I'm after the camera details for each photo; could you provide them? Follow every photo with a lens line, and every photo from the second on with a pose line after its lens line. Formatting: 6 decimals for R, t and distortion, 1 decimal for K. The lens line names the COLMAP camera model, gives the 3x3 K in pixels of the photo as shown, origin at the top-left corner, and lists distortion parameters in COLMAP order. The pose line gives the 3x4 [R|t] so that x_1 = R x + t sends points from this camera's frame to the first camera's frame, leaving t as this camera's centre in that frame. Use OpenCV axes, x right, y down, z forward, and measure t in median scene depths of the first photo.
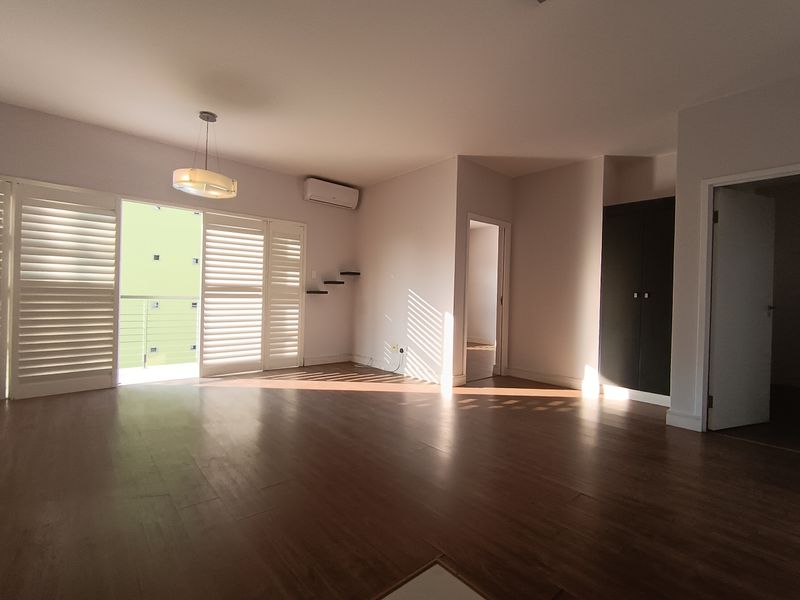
lens RADIAL K [[379.4, 0, 401.7], [0, 379.4, 296.9], [0, 0, 1]] dist [-0.001416, -0.000009]
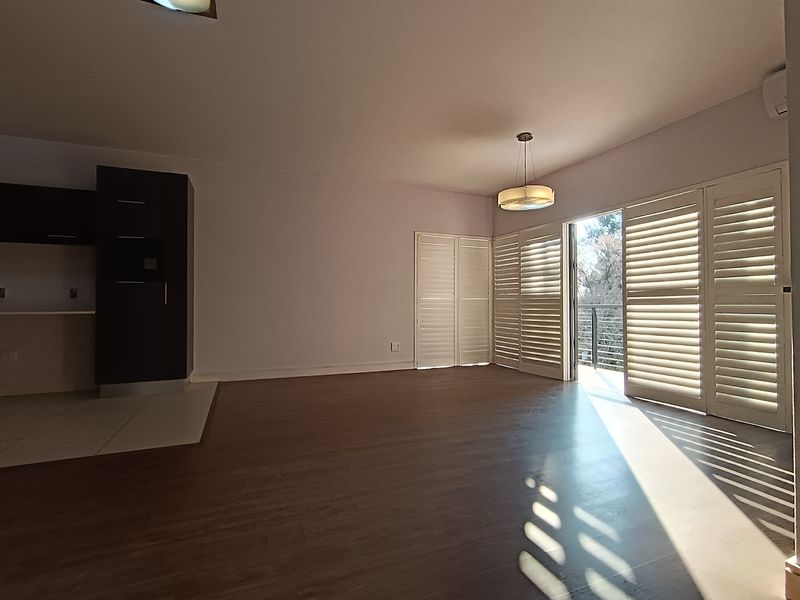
lens RADIAL K [[379.4, 0, 401.7], [0, 379.4, 296.9], [0, 0, 1]] dist [-0.001416, -0.000009]
pose [[-0.313977, -0.038849, -0.948635, 0.454647], [-0.002892, 0.999197, -0.039963, 0.020004], [0.949426, -0.009804, -0.313837, 0.739845]]
